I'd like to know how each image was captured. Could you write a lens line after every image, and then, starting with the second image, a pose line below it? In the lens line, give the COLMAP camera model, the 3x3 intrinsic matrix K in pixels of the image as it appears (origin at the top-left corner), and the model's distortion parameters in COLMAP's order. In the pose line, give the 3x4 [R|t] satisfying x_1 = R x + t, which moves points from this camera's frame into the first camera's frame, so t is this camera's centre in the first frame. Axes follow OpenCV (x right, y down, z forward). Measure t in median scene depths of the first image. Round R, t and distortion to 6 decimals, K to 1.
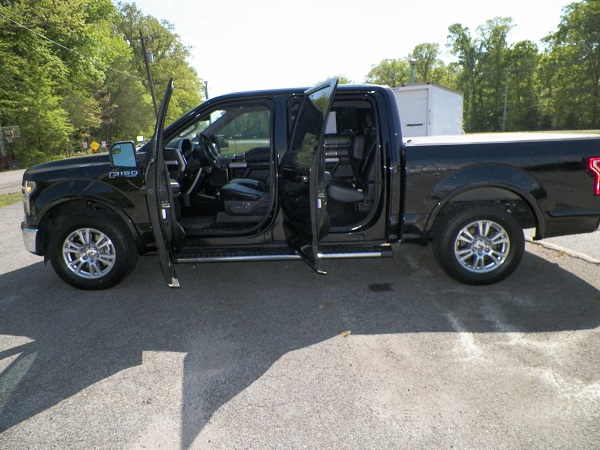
lens RADIAL K [[441.5, 0, 303.1], [0, 441.5, 224.9], [0, 0, 1]] dist [0.017363, -0.006608]
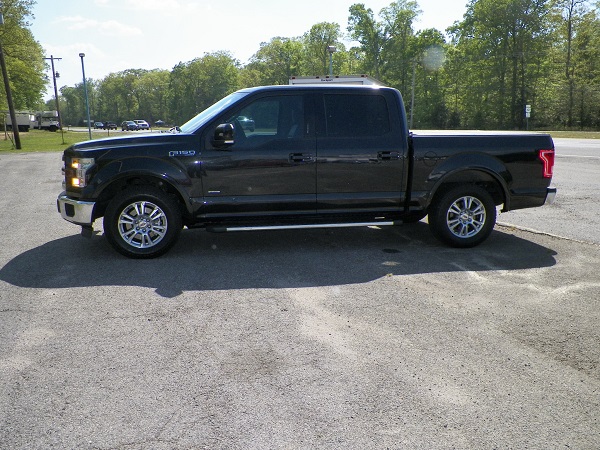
lens RADIAL K [[545.0, 0, 298.2], [0, 545.0, 225.1], [0, 0, 1]] dist [0.012743, 0.000000]
pose [[0.974905, -0.004244, 0.222581, -0.077287], [0.009032, 0.999749, -0.020498, 0.018405], [-0.222438, 0.021994, 0.974699, -0.078858]]
